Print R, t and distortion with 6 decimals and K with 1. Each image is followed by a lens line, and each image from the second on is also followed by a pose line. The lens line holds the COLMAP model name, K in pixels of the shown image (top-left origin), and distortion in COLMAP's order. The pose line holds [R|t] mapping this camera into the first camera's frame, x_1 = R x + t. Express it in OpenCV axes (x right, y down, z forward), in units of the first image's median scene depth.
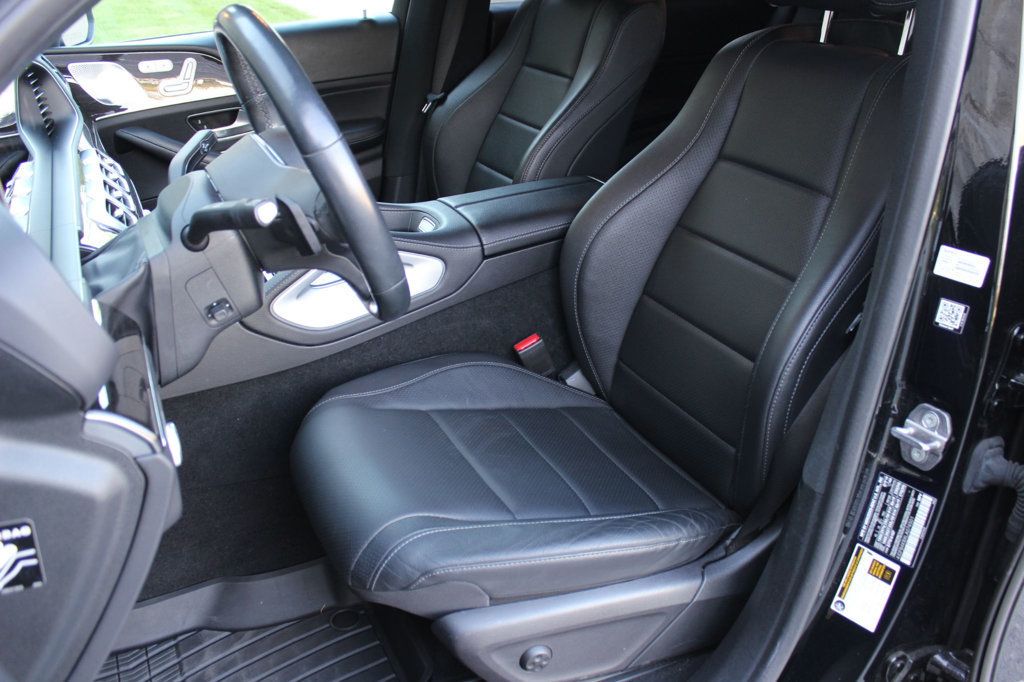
lens RADIAL K [[884.1, 0, 518.0], [0, 884.1, 345.8], [0, 0, 1]] dist [-0.158235, 0.166639]
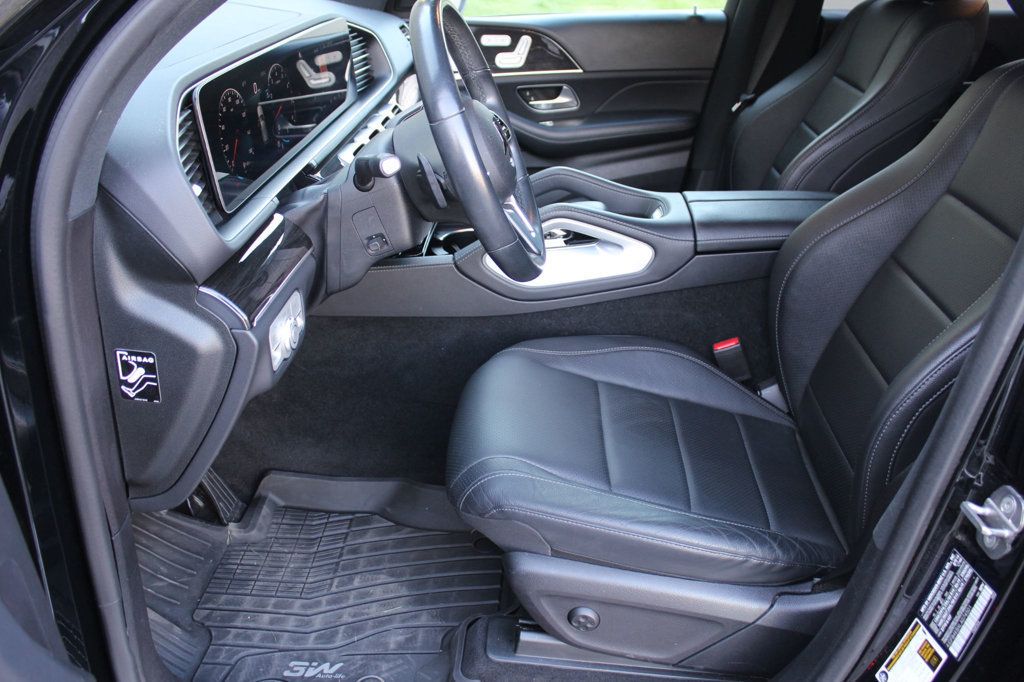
lens RADIAL K [[884.1, 0, 518.0], [0, 884.1, 345.8], [0, 0, 1]] dist [-0.158235, 0.166639]
pose [[0.874390, 0.221877, -0.431524, 0.288370], [-0.217502, 0.974202, 0.060187, -0.012445], [0.433746, 0.041231, 0.900091, -0.012336]]
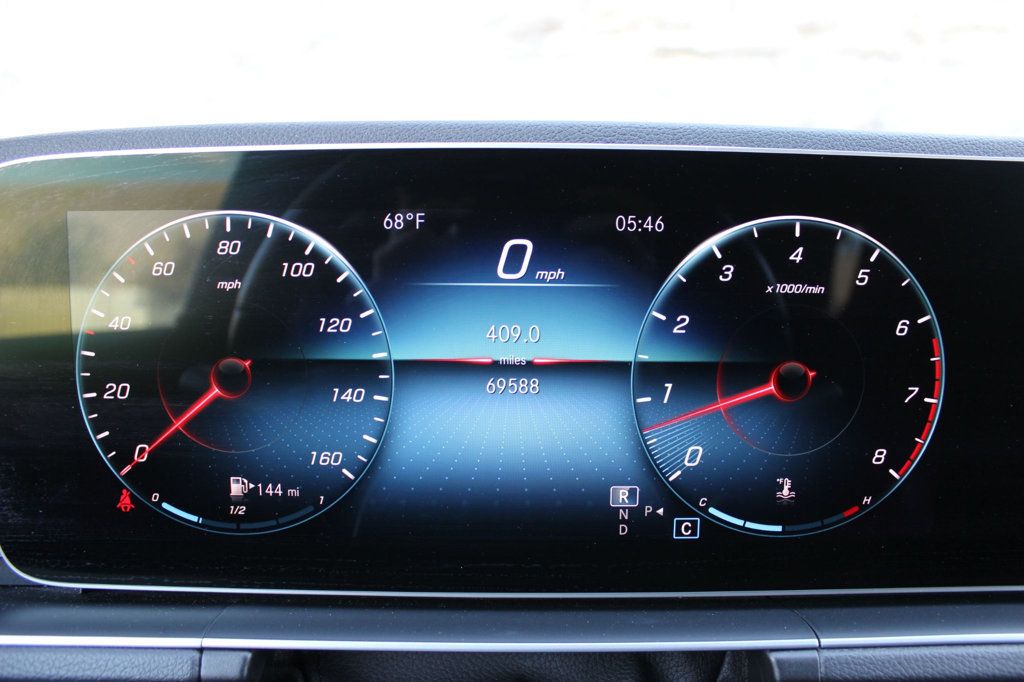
lens RADIAL K [[867.8, 0, 524.6], [0, 867.8, 344.2], [0, 0, 1]] dist [-0.169272, 0.159000]
pose [[-0.428995, 0.181214, -0.884943, -0.192200], [-0.406149, 0.836364, 0.368155, -0.225894], [0.806850, 0.517356, -0.285196, 0.743588]]
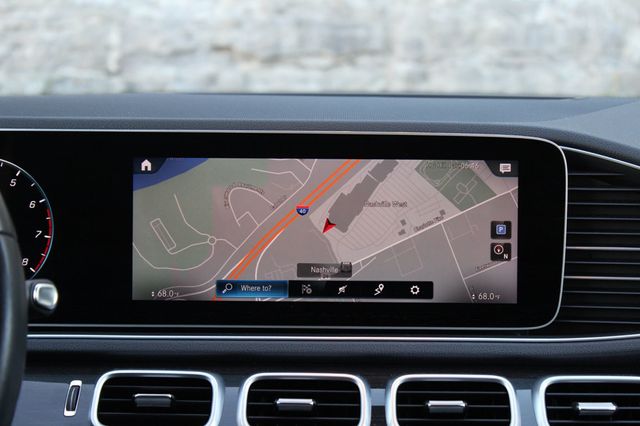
lens RADIAL K [[1397.4, 0, 320.0], [0, 1397.4, 213.0], [0, 0, 1]] dist [0.042037, 0.089149]
pose [[-0.459423, 0.104228, -0.882081, 0.248632], [-0.394209, 0.865998, 0.307647, -0.521930], [0.795946, 0.489064, -0.356772, 1.216113]]
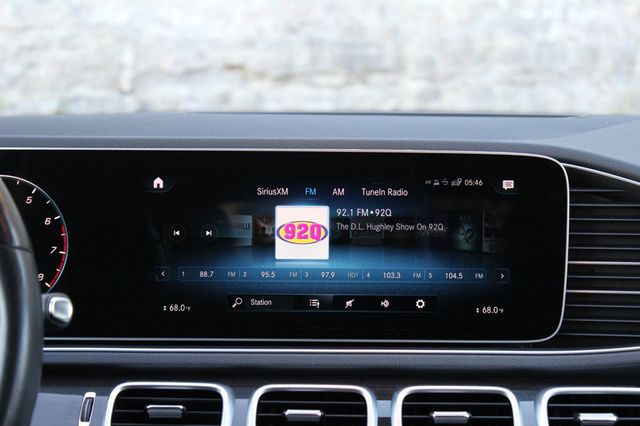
lens RADIAL K [[1397.4, 0, 320.0], [0, 1397.4, 213.0], [0, 0, 1]] dist [0.042037, 0.089149]
pose [[-0.467590, 0.093812, -0.878953, 0.266886], [-0.389499, 0.870749, 0.300143, -0.529100], [0.793505, 0.482695, -0.370614, 1.227725]]
